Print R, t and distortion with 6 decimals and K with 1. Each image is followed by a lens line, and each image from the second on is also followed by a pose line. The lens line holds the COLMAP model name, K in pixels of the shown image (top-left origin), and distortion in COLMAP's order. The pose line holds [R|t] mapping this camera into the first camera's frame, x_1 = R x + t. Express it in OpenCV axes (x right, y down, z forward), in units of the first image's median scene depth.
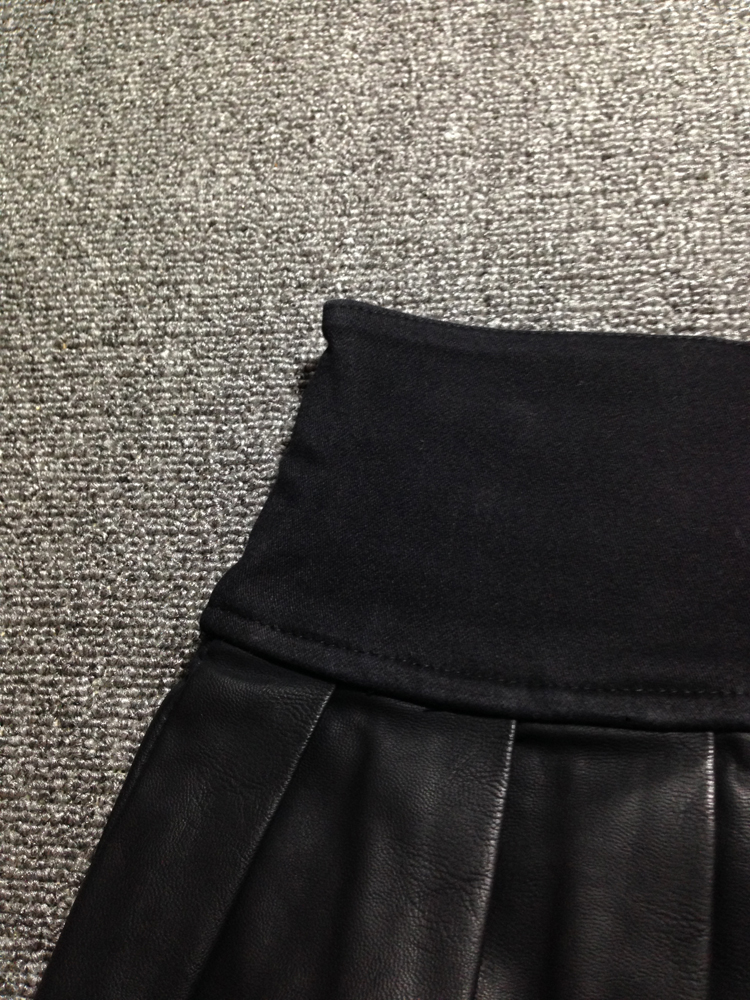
lens RADIAL K [[914.2, 0, 375.0], [0, 914.2, 500.0], [0, 0, 1]] dist [0.092987, -0.179637]
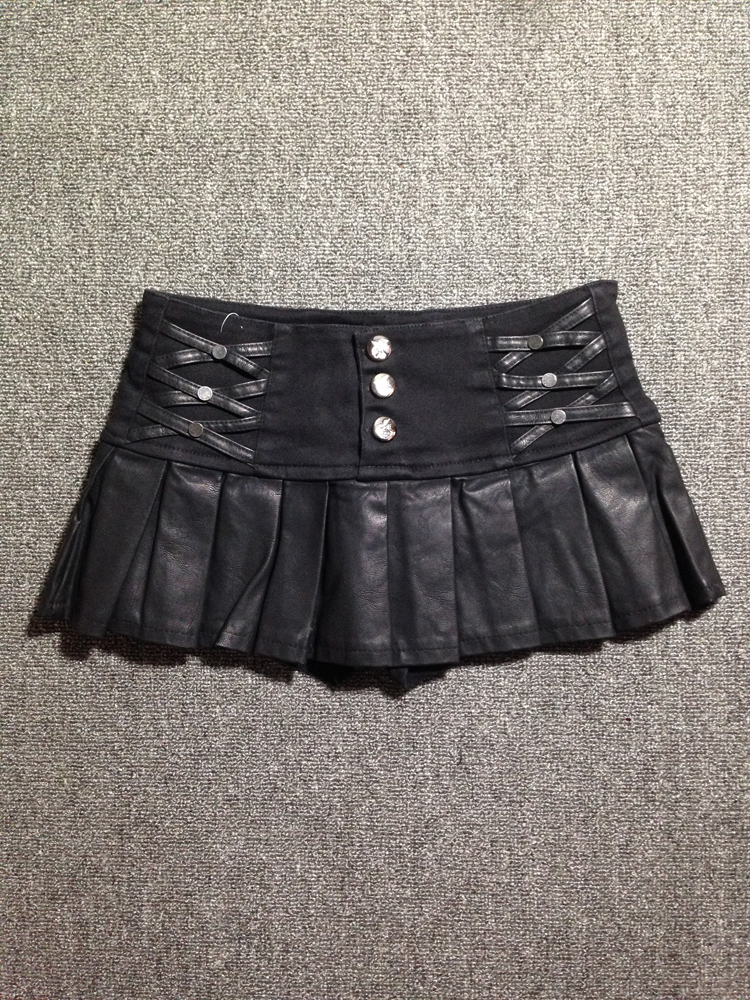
lens RADIAL K [[914.2, 0, 375.0], [0, 914.2, 500.0], [0, 0, 1]] dist [0.092987, -0.179637]
pose [[0.993450, -0.051358, 0.102080, 0.091952], [0.009142, 0.926170, 0.376996, -0.652392], [-0.113905, -0.373594, 0.920572, -1.135403]]
